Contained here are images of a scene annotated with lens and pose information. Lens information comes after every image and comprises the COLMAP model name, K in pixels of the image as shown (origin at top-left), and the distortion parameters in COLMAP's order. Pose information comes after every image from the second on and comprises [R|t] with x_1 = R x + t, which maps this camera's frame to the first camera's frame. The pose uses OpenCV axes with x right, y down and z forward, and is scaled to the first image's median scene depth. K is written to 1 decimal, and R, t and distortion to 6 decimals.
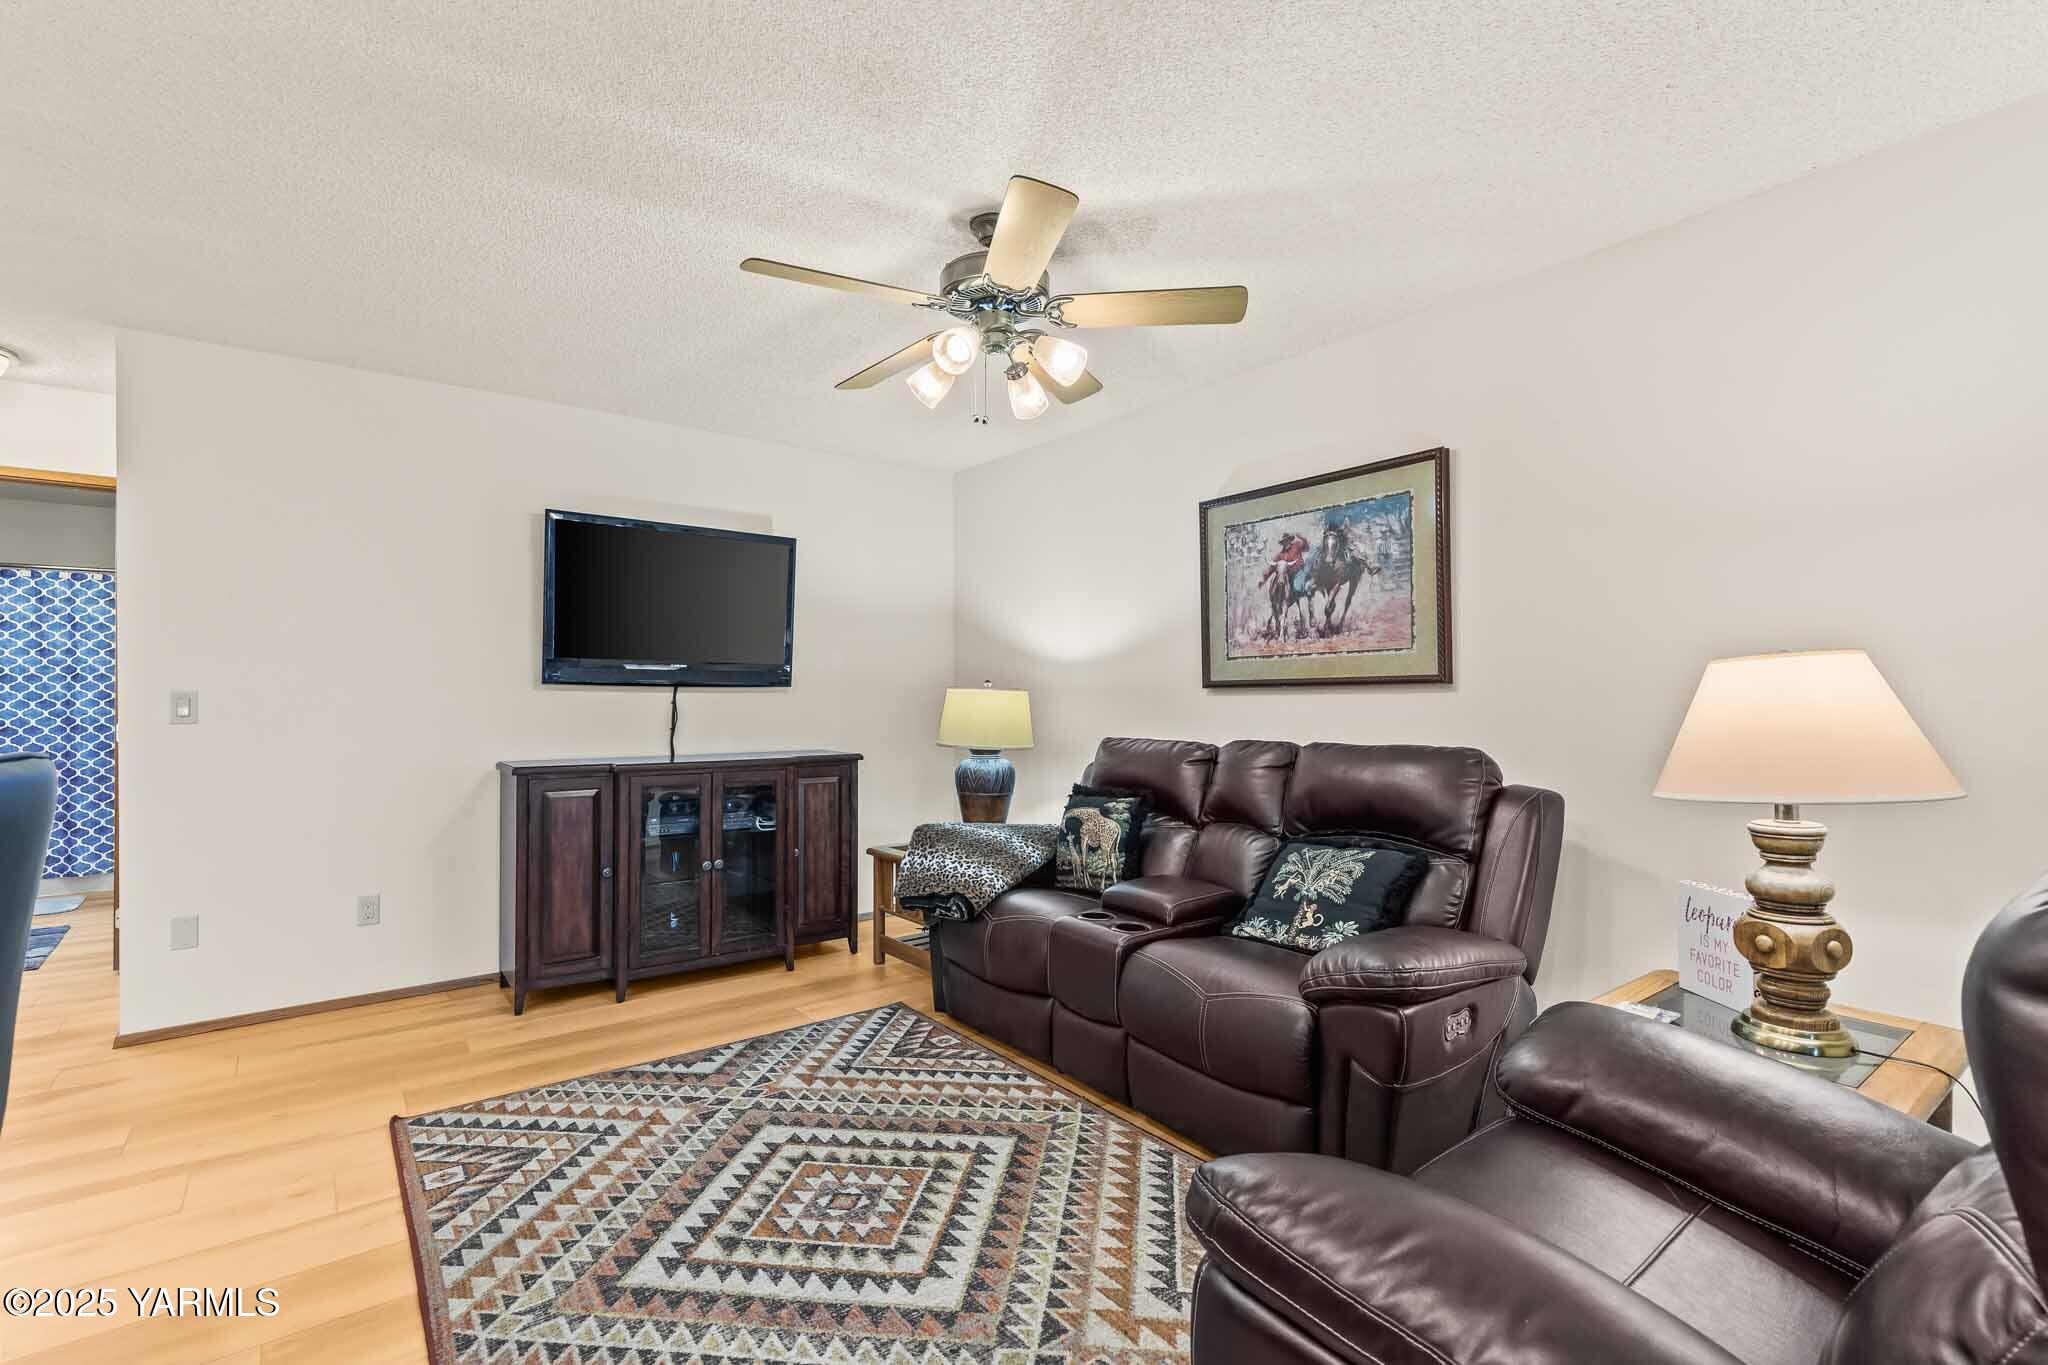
lens RADIAL K [[923.2, 0, 1026.5], [0, 923.2, 689.1], [0, 0, 1]] dist [0.008414, -0.000688]
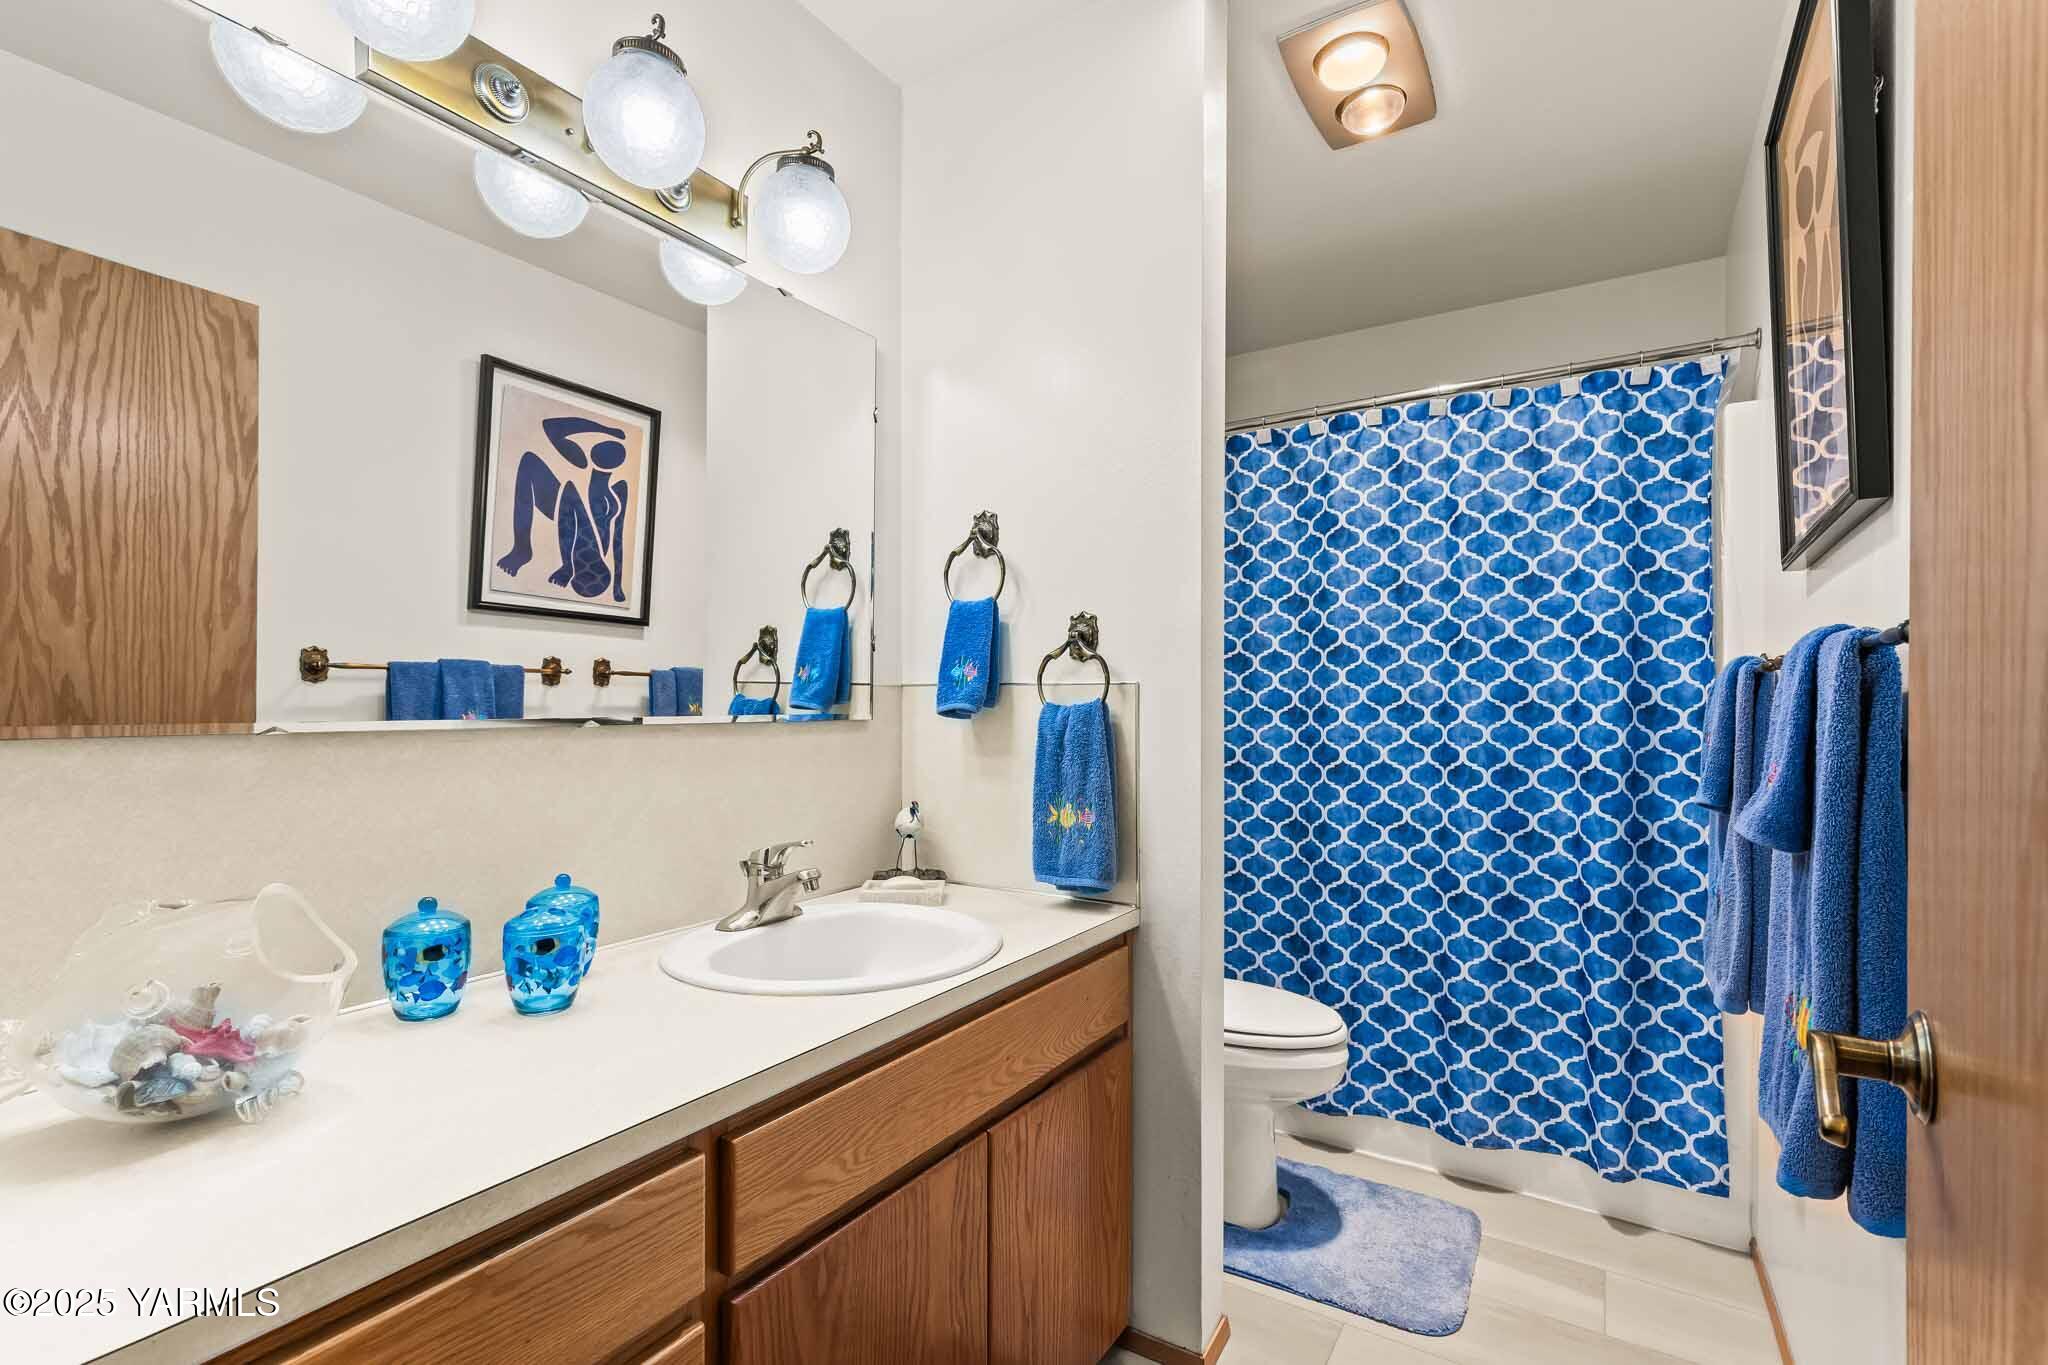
lens RADIAL K [[923.2, 0, 1025.5], [0, 923.2, 696.9], [0, 0, 1]] dist [0.008414, -0.000688]
pose [[0.333954, -0.000380, -0.942589, -0.702725], [-0.002064, 0.999997, -0.001134, 0.009387], [0.942587, 0.002325, 0.333953, 0.685364]]
